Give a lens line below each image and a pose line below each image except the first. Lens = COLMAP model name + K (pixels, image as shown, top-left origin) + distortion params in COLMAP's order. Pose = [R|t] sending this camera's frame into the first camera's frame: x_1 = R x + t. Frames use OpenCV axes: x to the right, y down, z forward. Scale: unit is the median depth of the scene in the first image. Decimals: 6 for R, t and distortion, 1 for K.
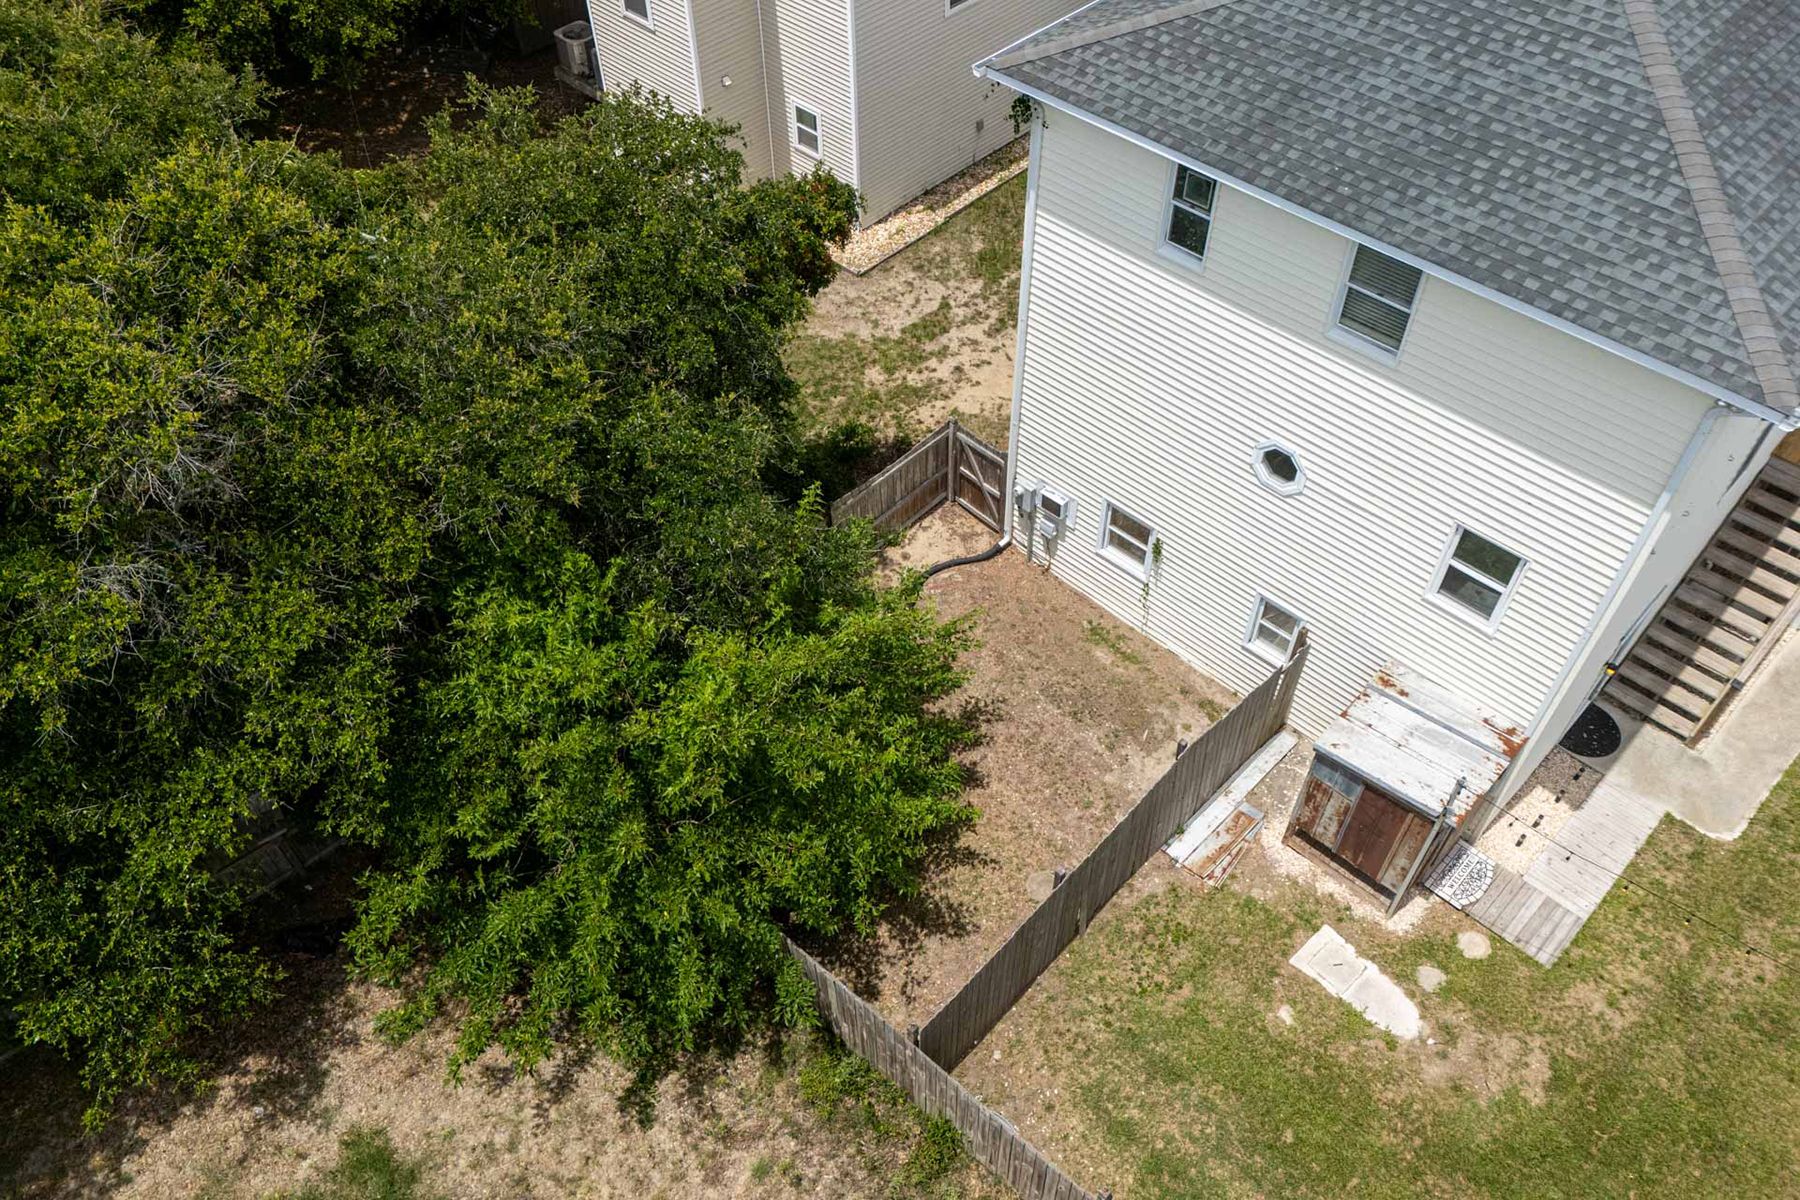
lens RADIAL K [[1350.4, 0, 907.0], [0, 1350.4, 596.5], [0, 0, 1]] dist [0.056377, -0.037927]
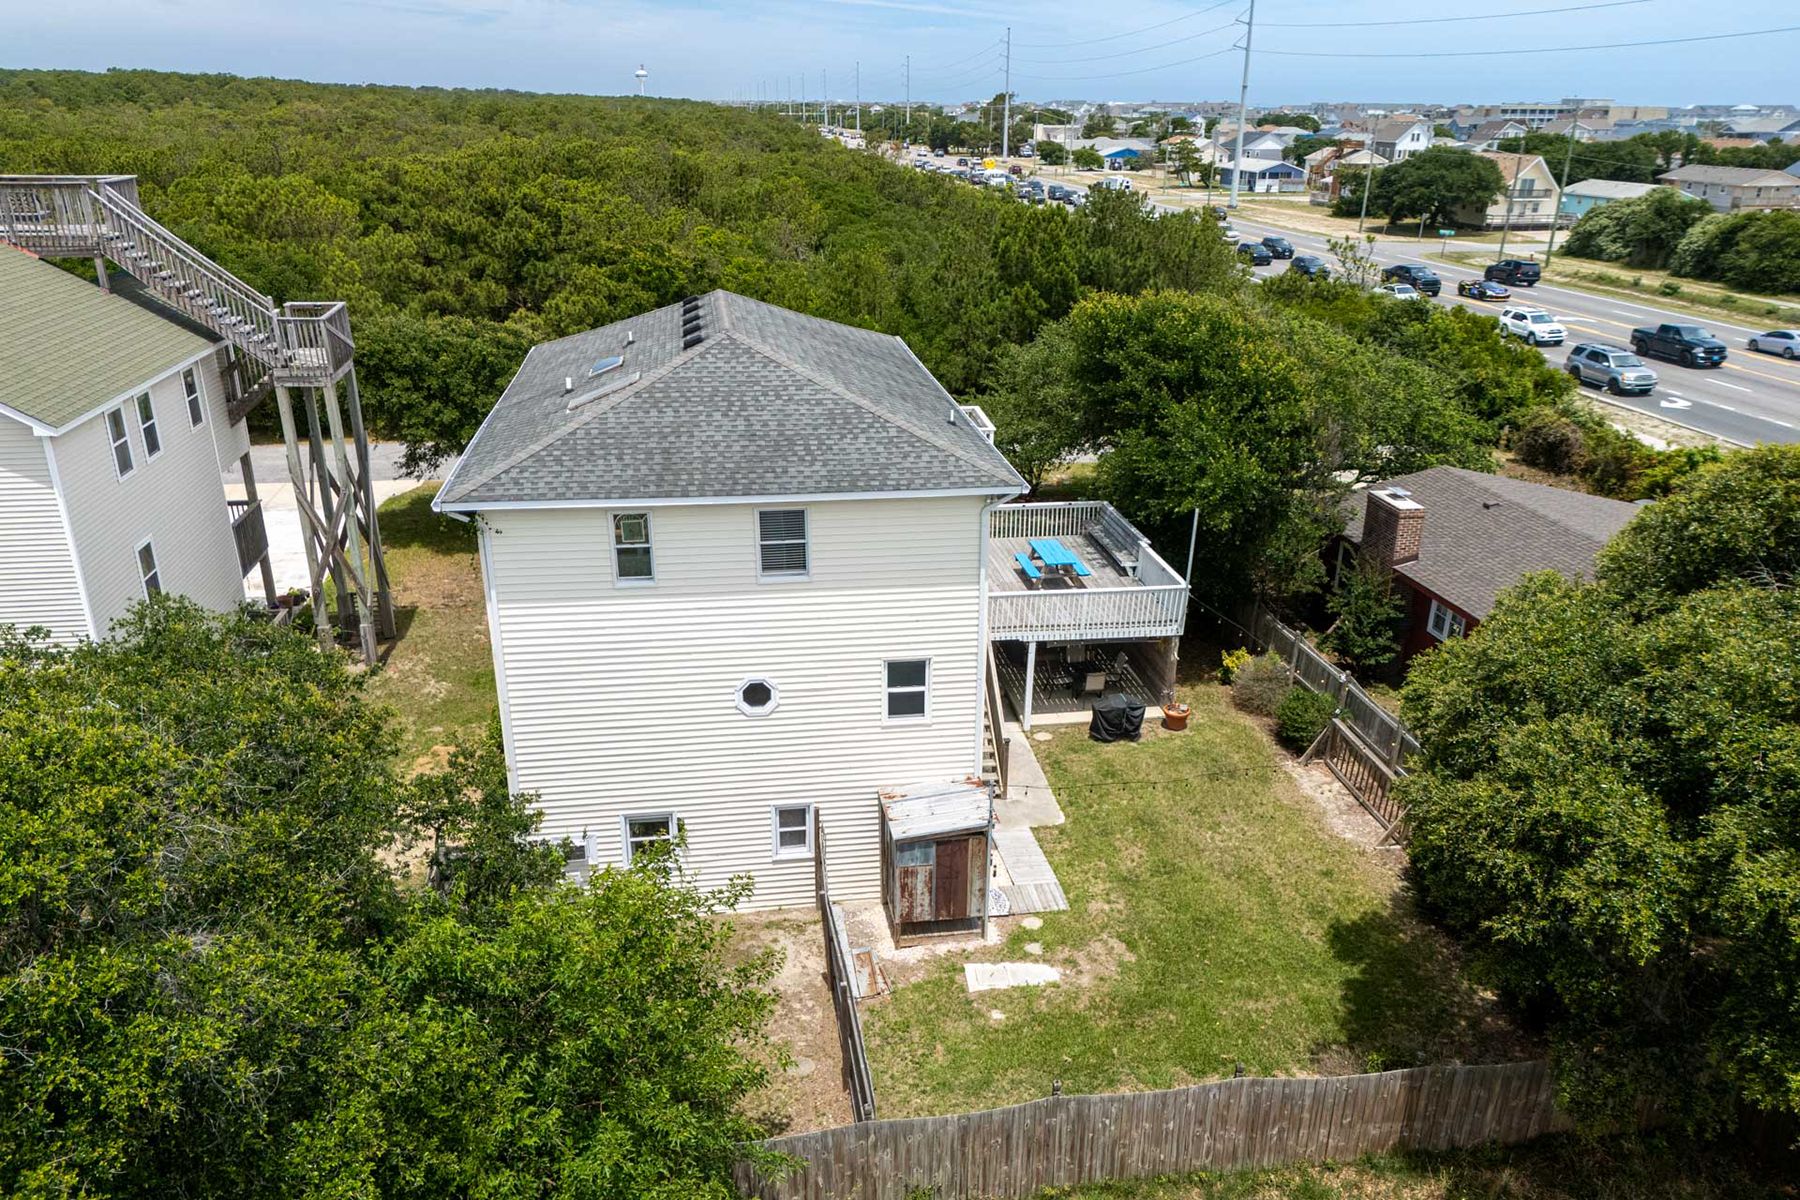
lens RADIAL K [[1350.4, 0, 933.9], [0, 1350.4, 654.0], [0, 0, 1]] dist [0.056377, -0.037927]
pose [[0.588619, -0.294914, 0.752698, -0.641445], [0.590594, 0.792663, -0.151279, 0.185141], [-0.552021, 0.533584, 0.640750, -0.010366]]
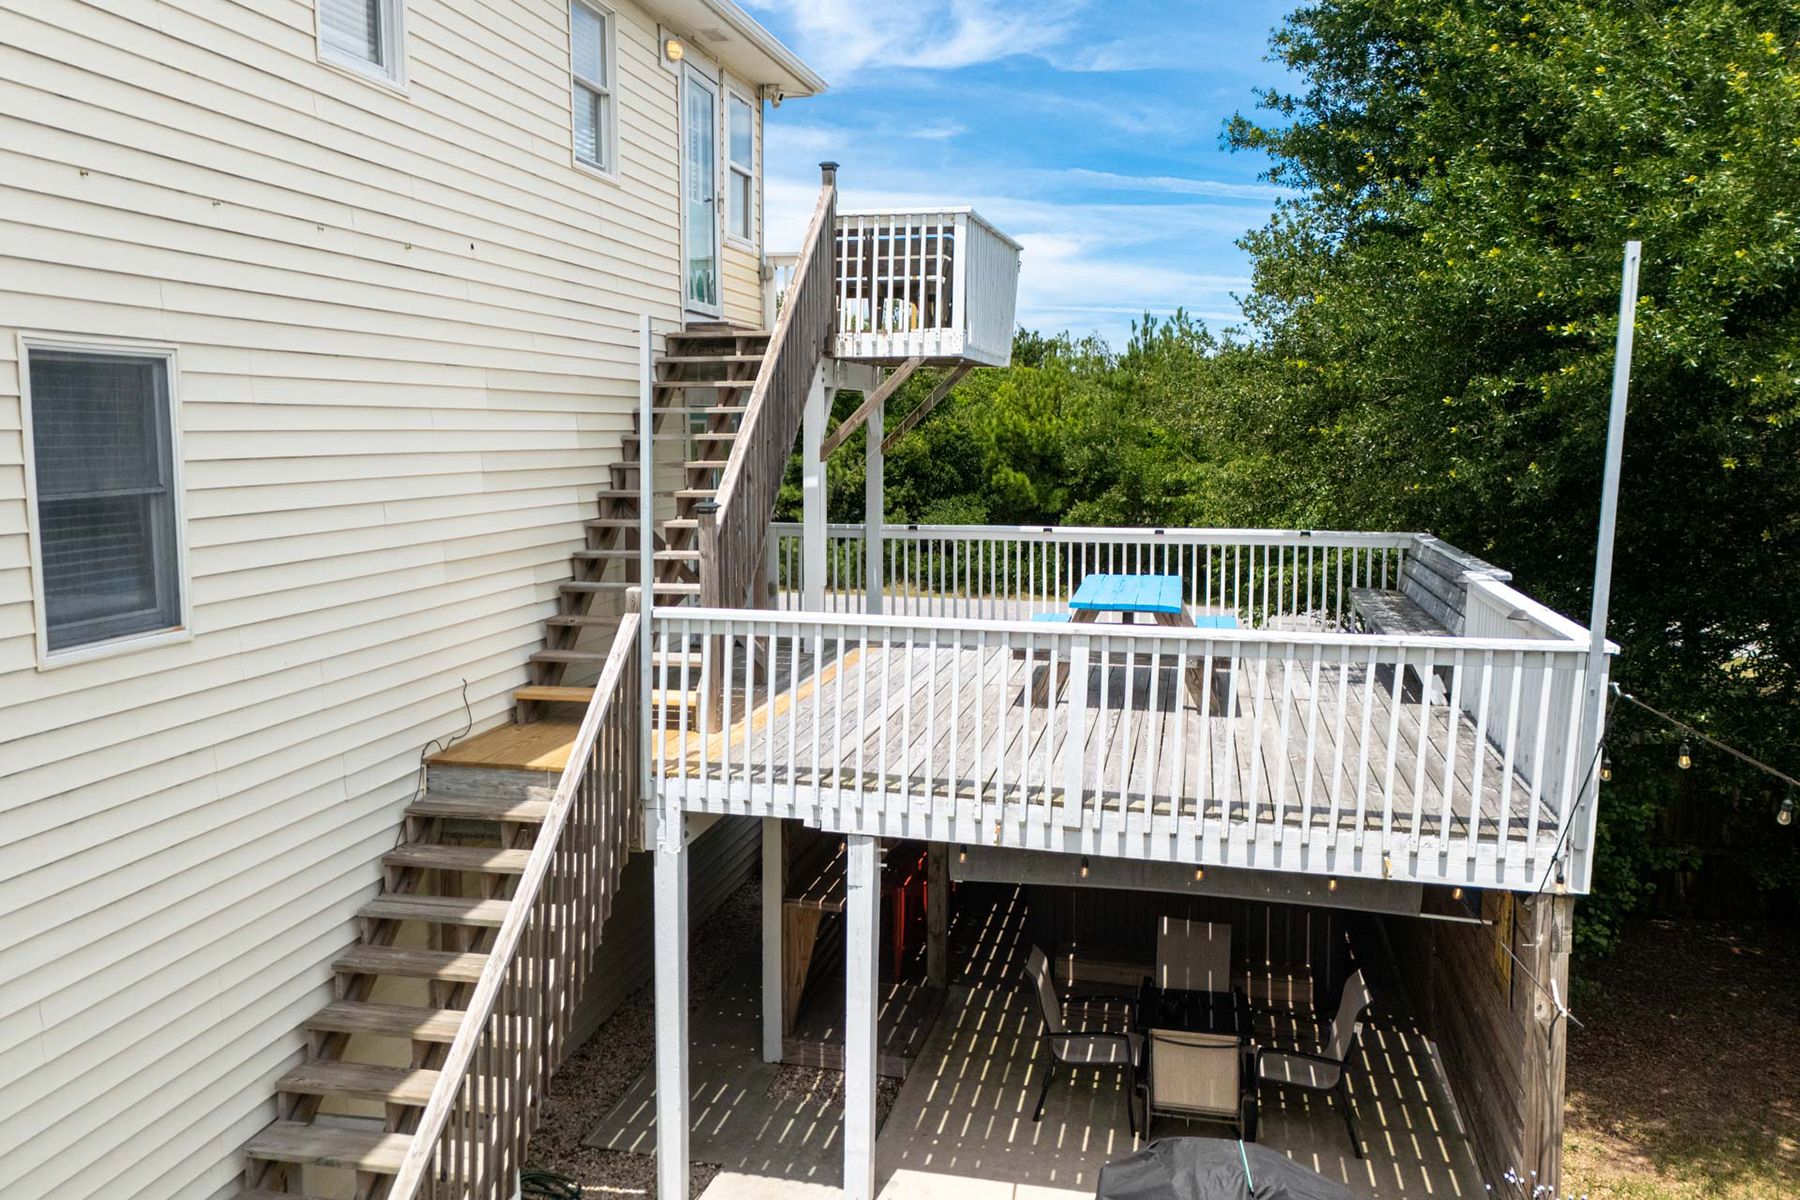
lens RADIAL K [[1482.0, 0, 805.7], [0, 1482.0, 540.6], [0, 0, 1]] dist [0.044591, -0.021657]
pose [[0.882742, -0.038137, 0.468308, 0.593349], [0.352522, 0.712703, -0.606451, 0.191738], [-0.310637, 0.700428, 0.642577, 0.714698]]
